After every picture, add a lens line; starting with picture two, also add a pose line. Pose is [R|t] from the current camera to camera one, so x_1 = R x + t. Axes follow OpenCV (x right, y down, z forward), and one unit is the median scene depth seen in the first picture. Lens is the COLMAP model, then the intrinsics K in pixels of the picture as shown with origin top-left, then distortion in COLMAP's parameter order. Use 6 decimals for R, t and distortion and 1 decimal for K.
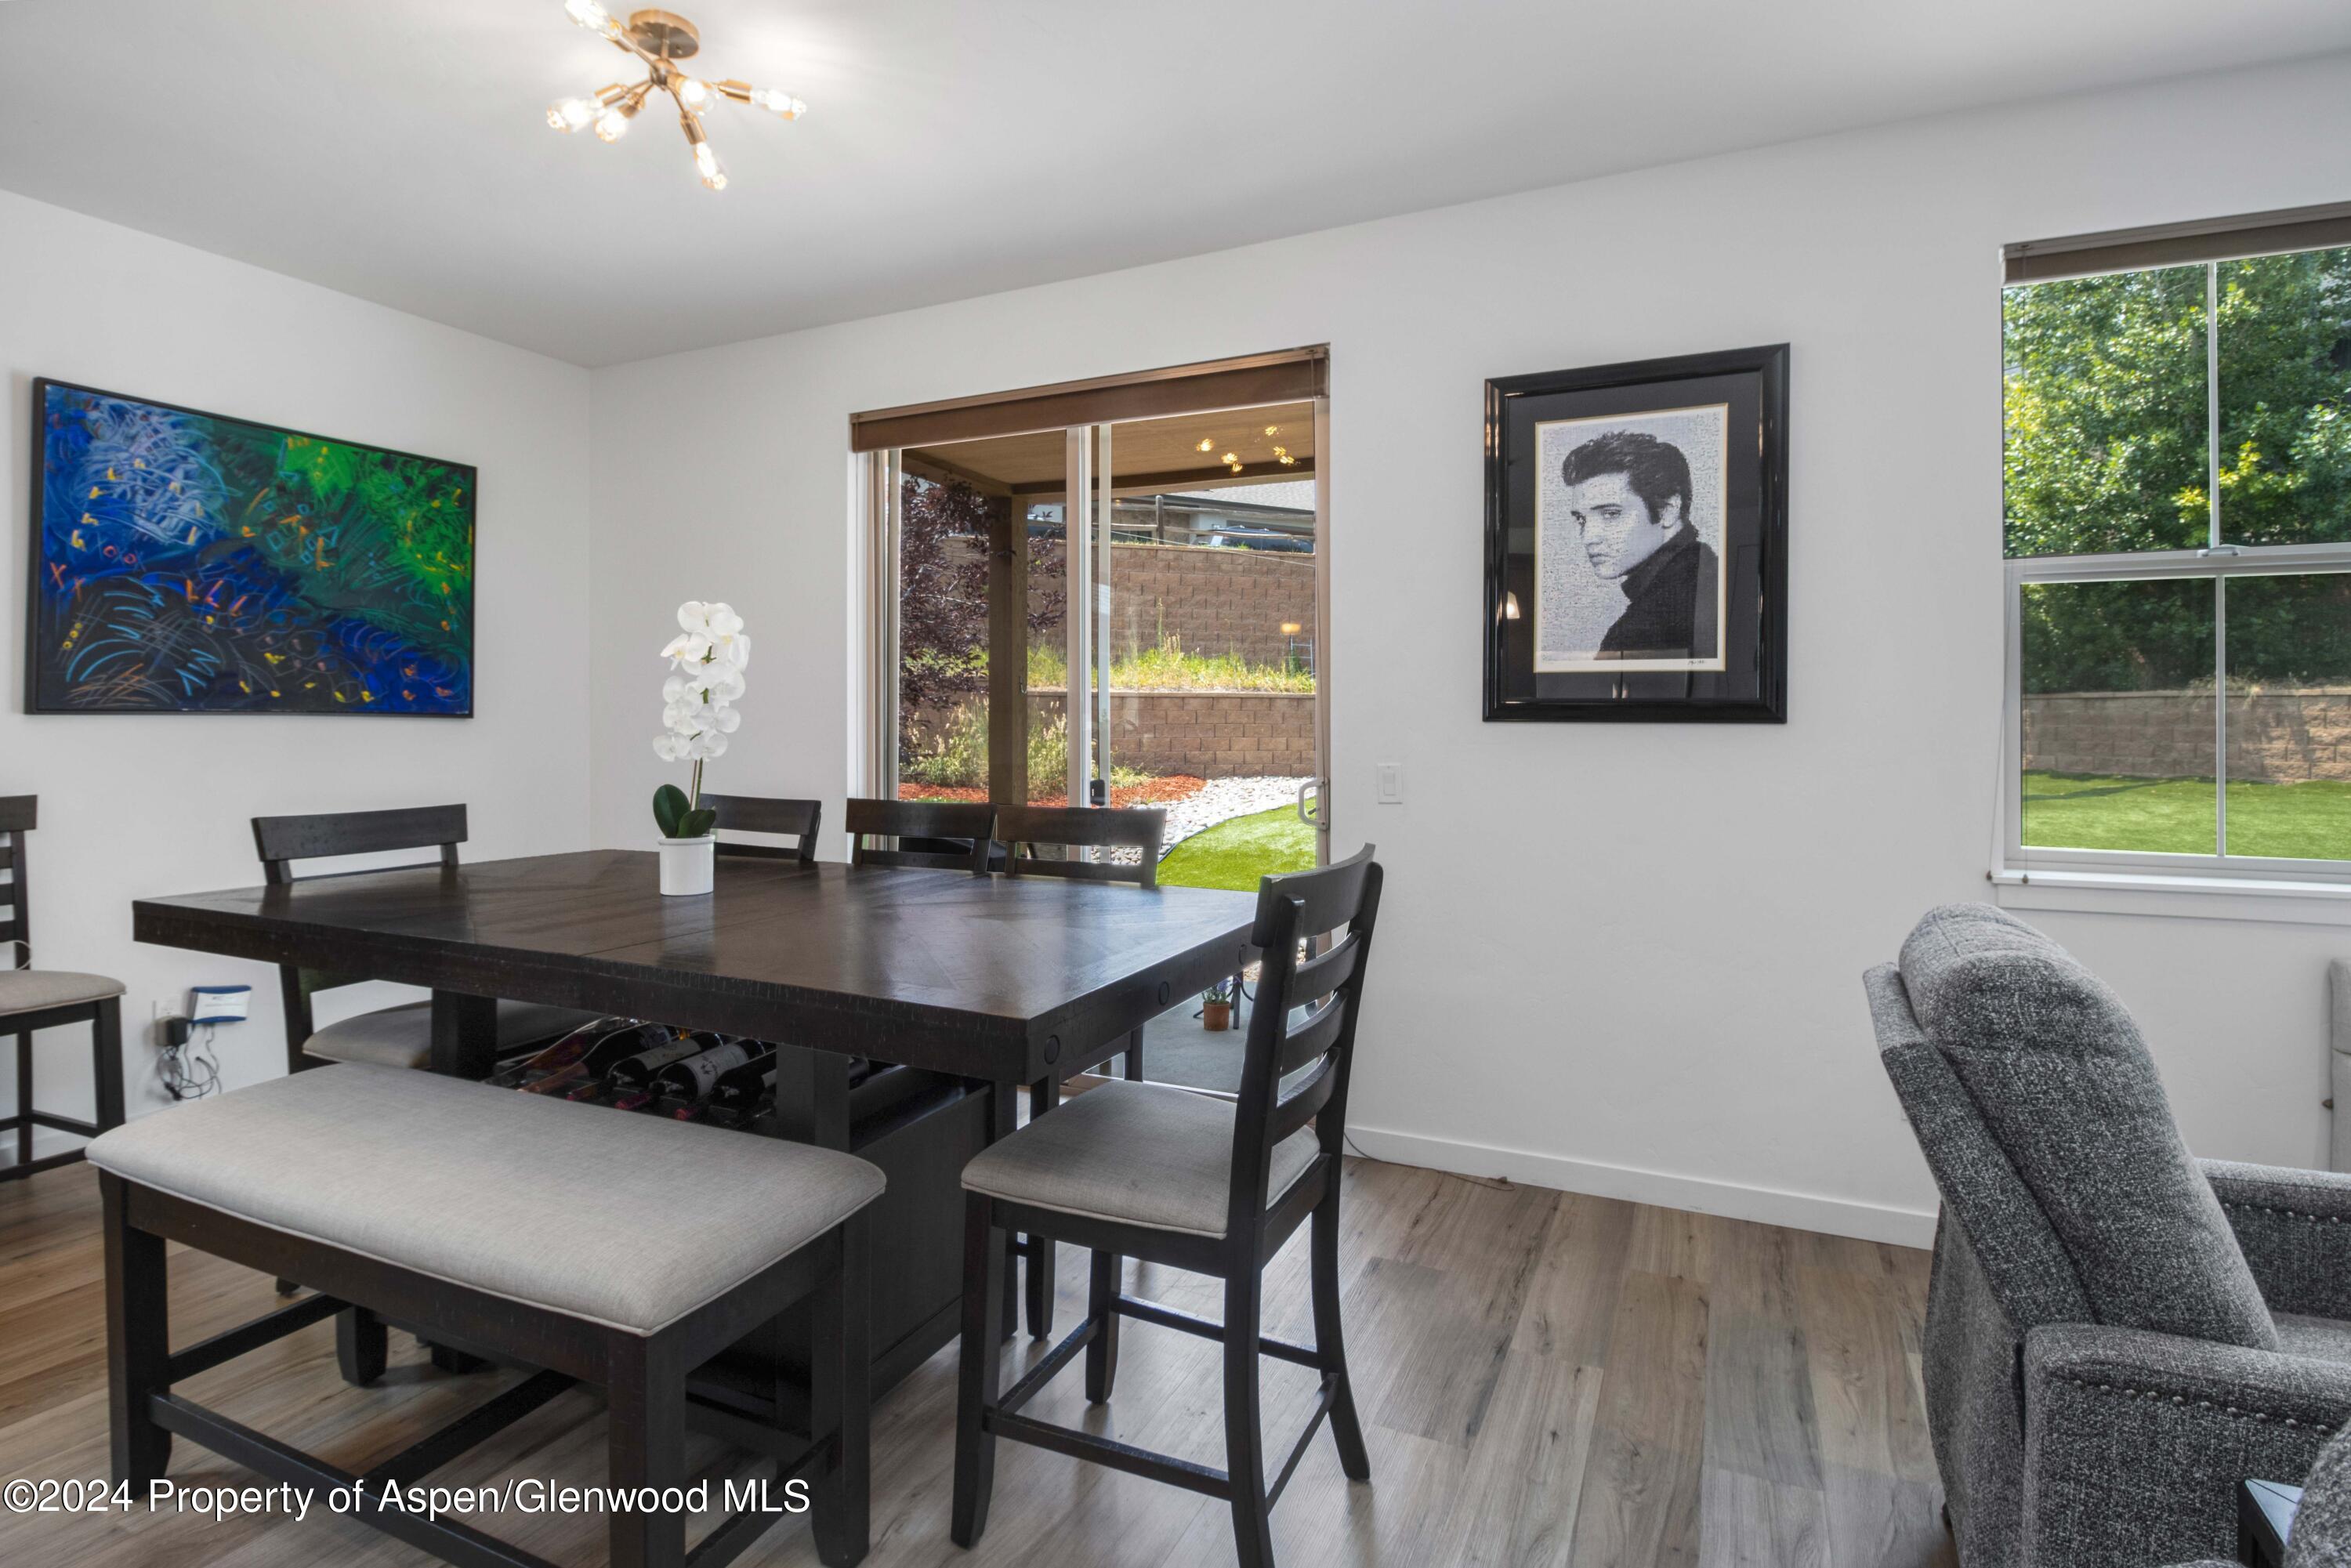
lens RADIAL K [[1112.4, 0, 1170.1], [0, 1112.4, 728.4], [0, 0, 1]] dist [0.014474, -0.018696]
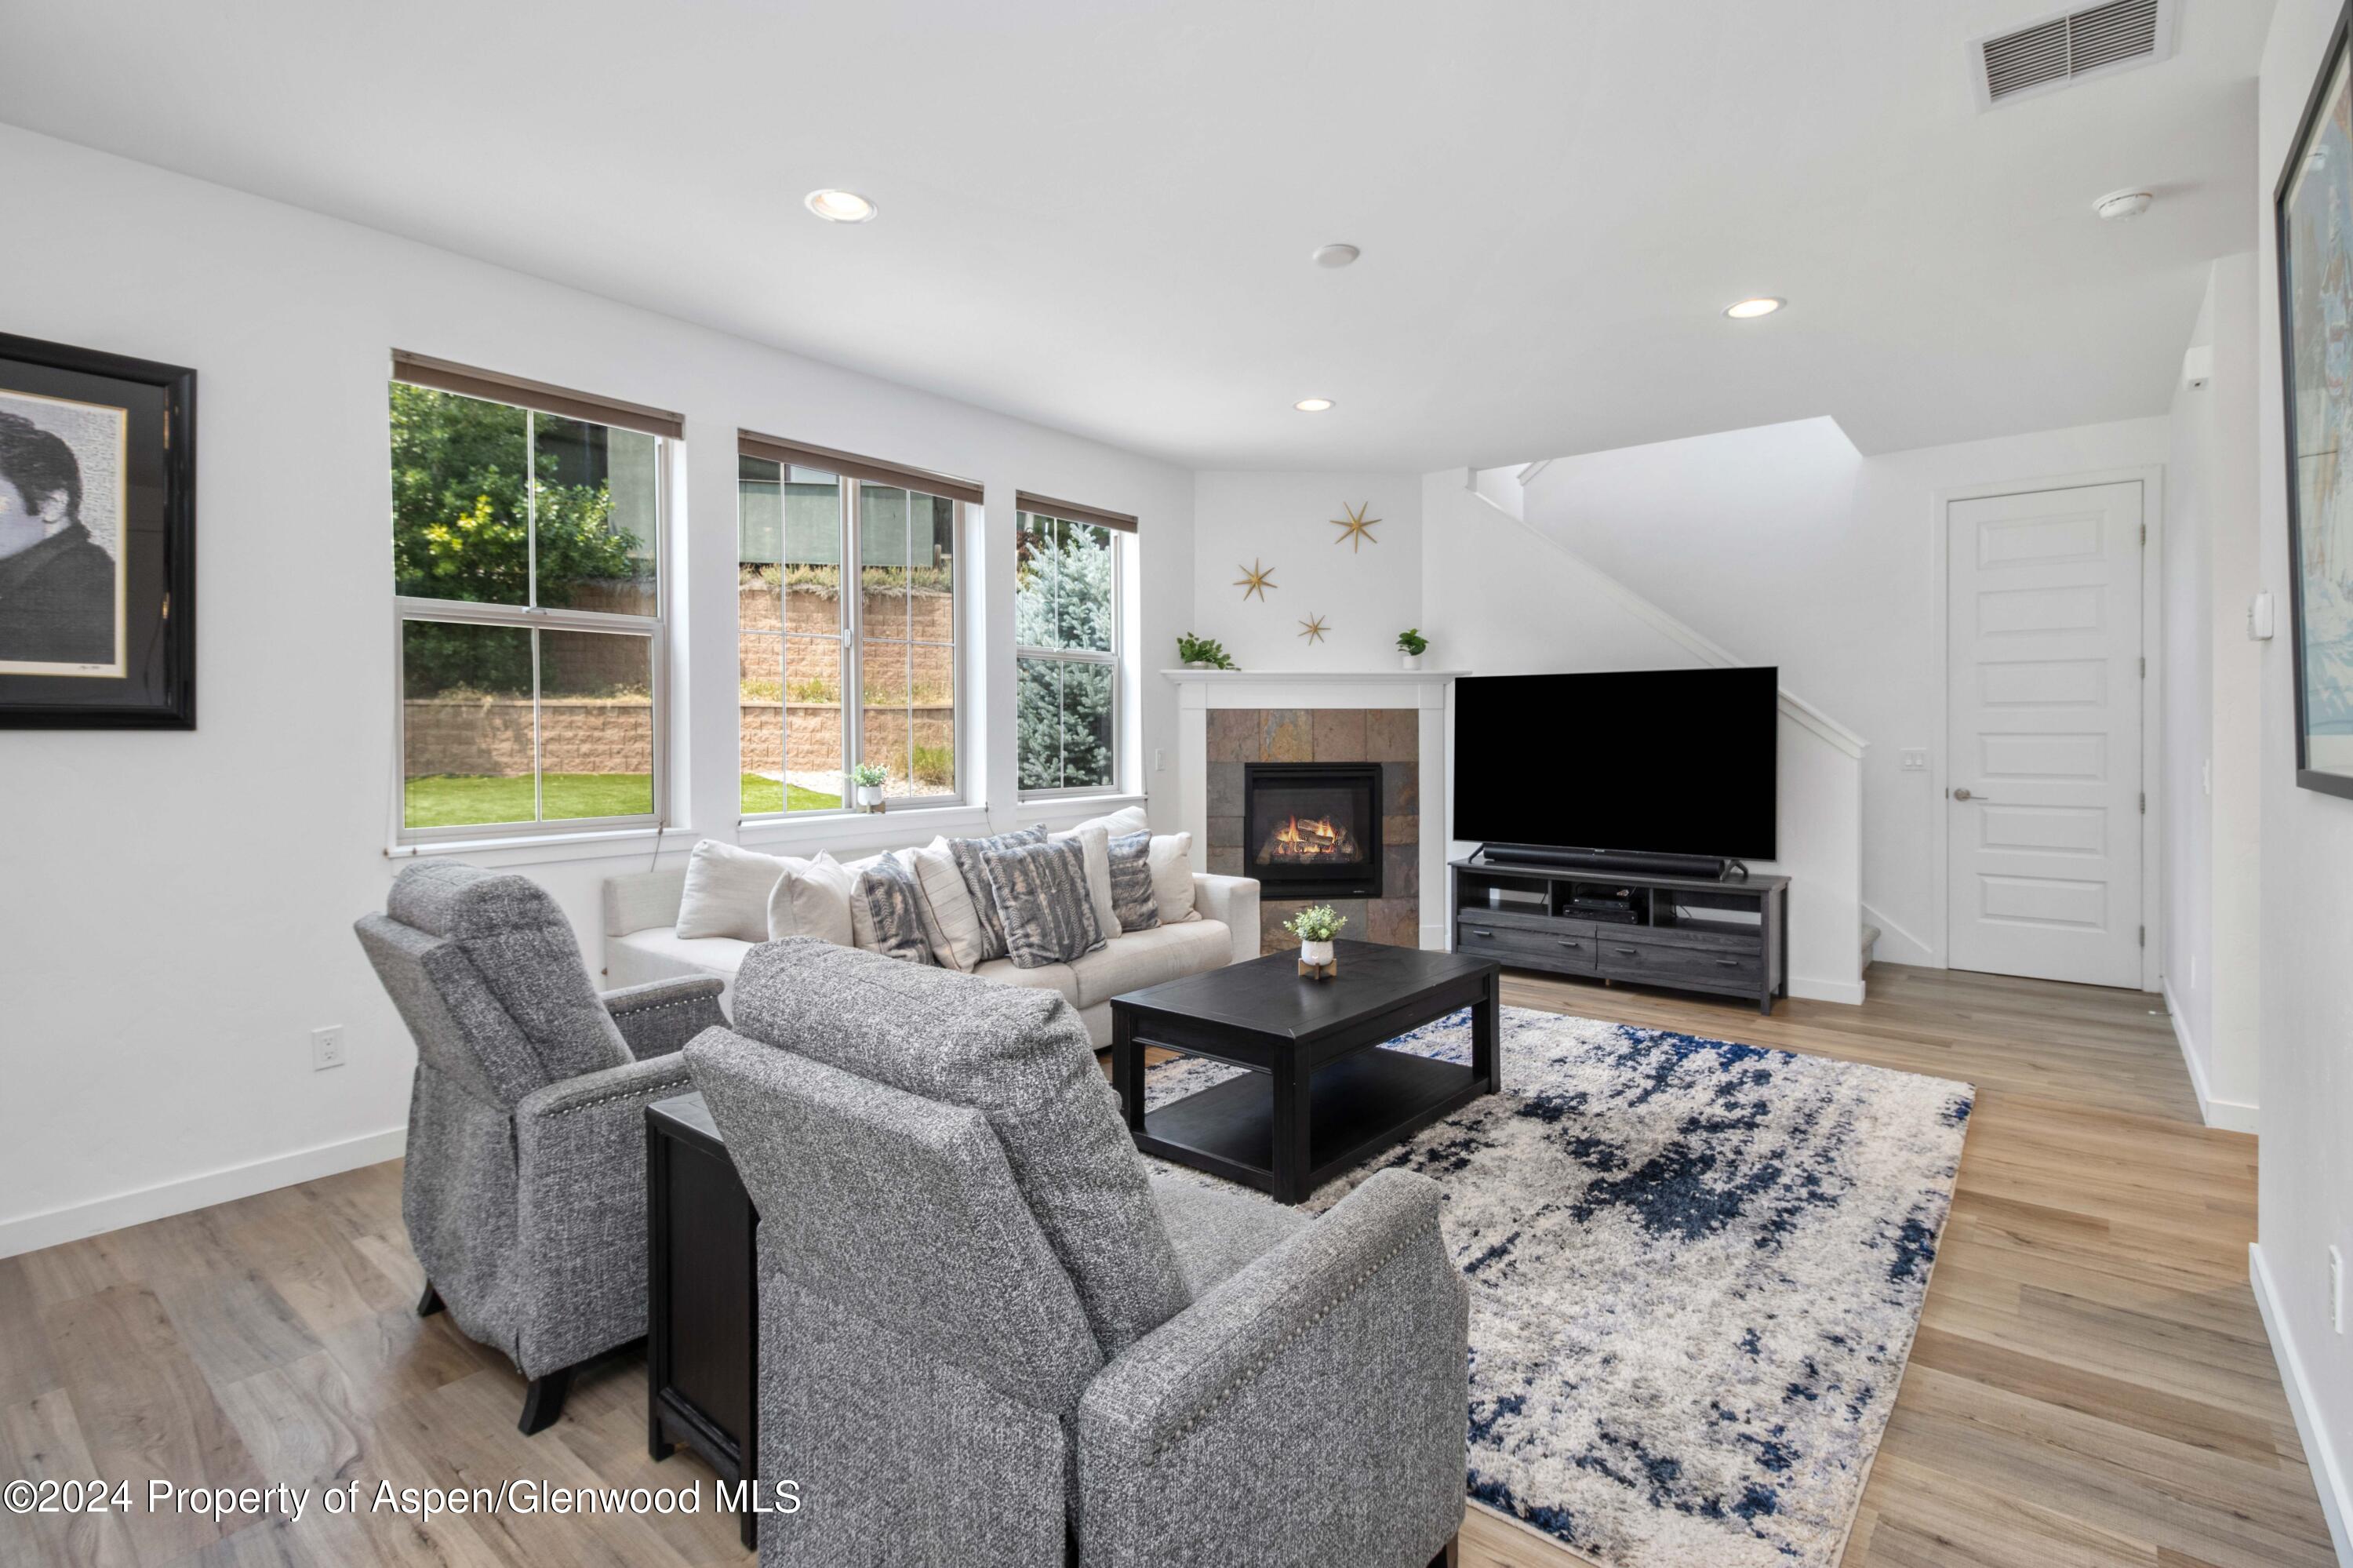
lens RADIAL K [[1105.0, 0, 1215.5], [0, 1105.0, 731.8], [0, 0, 1]] dist [0.000537, 0.000258]
pose [[0.202649, -0.006050, 0.979233, -0.272729], [0.007507, 0.999961, 0.004624, -0.000970], [-0.979223, 0.006414, 0.202686, -0.150850]]
